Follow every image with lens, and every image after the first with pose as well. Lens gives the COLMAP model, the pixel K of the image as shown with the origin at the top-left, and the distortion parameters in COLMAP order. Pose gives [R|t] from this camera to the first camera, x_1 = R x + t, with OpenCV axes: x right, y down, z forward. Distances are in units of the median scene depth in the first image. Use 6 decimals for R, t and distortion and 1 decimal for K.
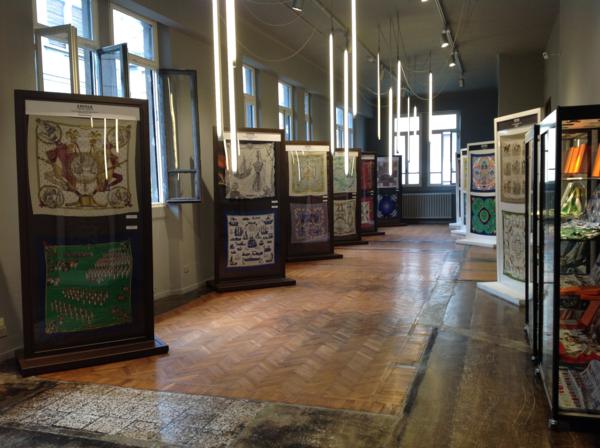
lens RADIAL K [[557.9, 0, 300.0], [0, 557.9, 224.0], [0, 0, 1]] dist [0.182508, -0.425686]
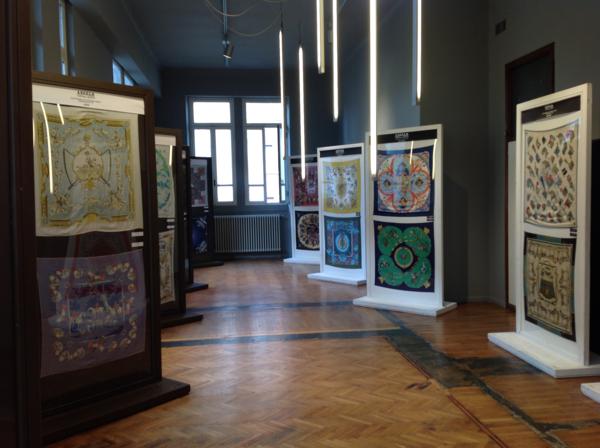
lens RADIAL K [[557.9, 0, 300.0], [0, 557.9, 224.0], [0, 0, 1]] dist [0.182508, -0.425686]
pose [[0.898700, -0.016447, 0.438255, -0.014045], [0.029952, 0.999265, -0.023919, -0.026153], [-0.437539, 0.034623, 0.898532, 0.369713]]
